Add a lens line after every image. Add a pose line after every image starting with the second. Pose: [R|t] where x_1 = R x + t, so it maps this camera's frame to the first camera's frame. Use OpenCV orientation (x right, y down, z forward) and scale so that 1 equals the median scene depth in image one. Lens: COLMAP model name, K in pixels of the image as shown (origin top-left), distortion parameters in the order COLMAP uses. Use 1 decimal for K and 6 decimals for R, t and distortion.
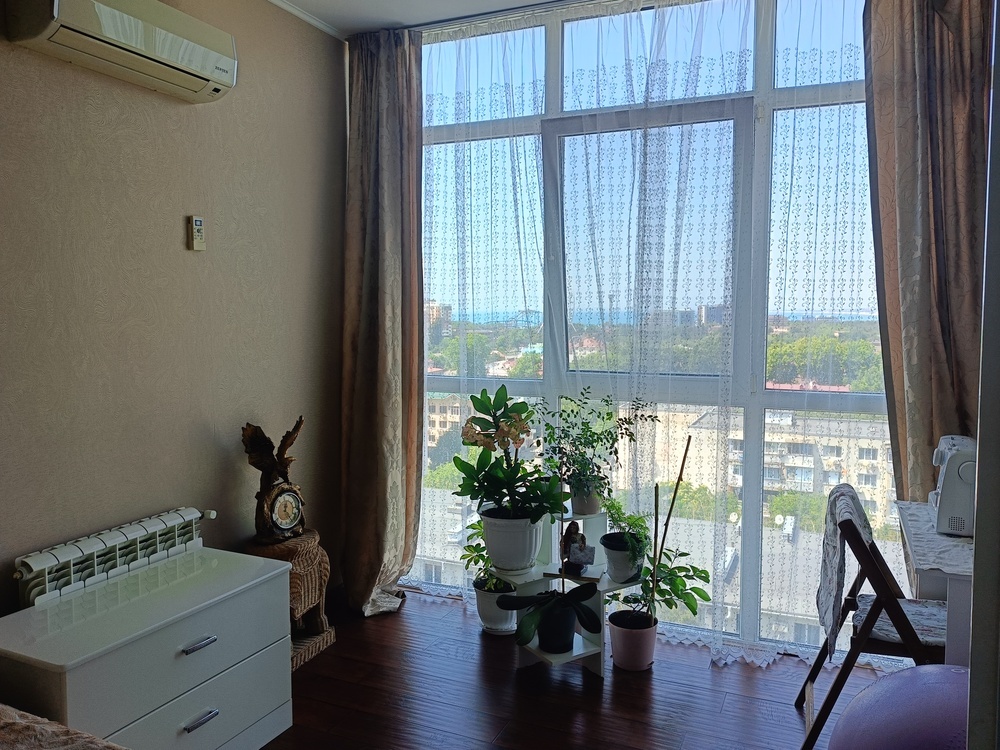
lens RADIAL K [[758.7, 0, 507.8], [0, 758.7, 362.5], [0, 0, 1]] dist [0.031175, -0.039686]
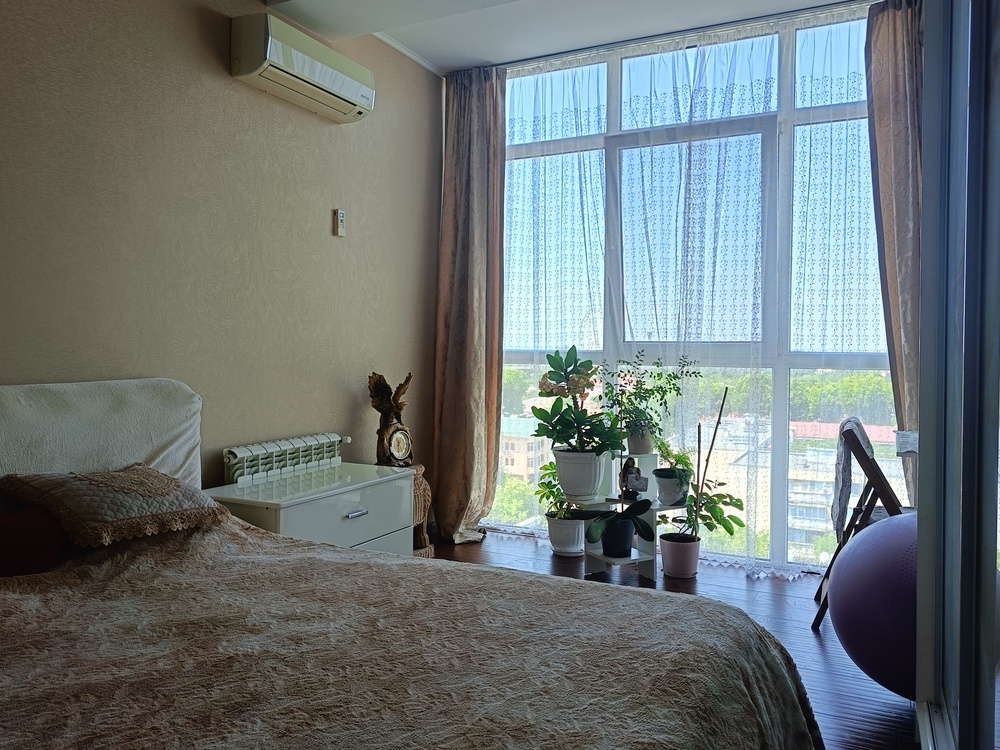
lens RADIAL K [[758.7, 0, 502.9], [0, 758.7, 364.5], [0, 0, 1]] dist [0.031175, -0.039686]
pose [[0.998434, 0.007508, -0.055442, -0.052692], [-0.010084, 0.998875, -0.046336, 0.118185], [0.055032, 0.046822, 0.997386, -0.243273]]
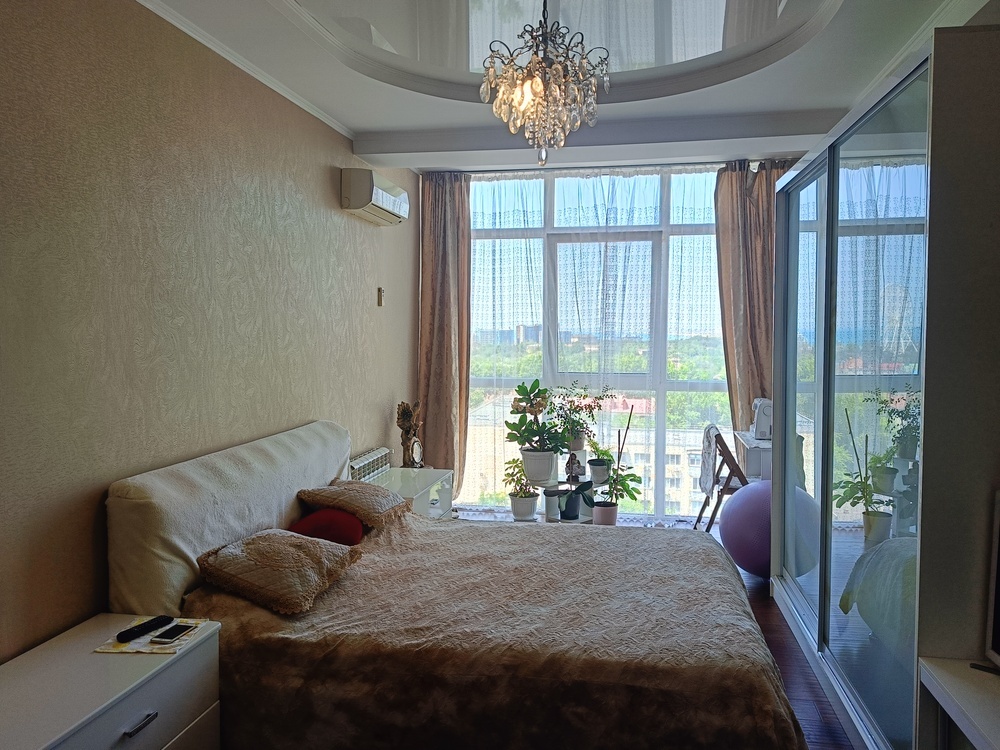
lens RADIAL K [[758.7, 0, 502.7], [0, 758.7, 362.3], [0, 0, 1]] dist [0.031175, -0.039686]
pose [[0.974267, -0.006309, 0.225311, -0.491904], [0.011798, 0.999665, -0.023025, 0.029520], [-0.225090, 0.025091, 0.974015, -0.756777]]
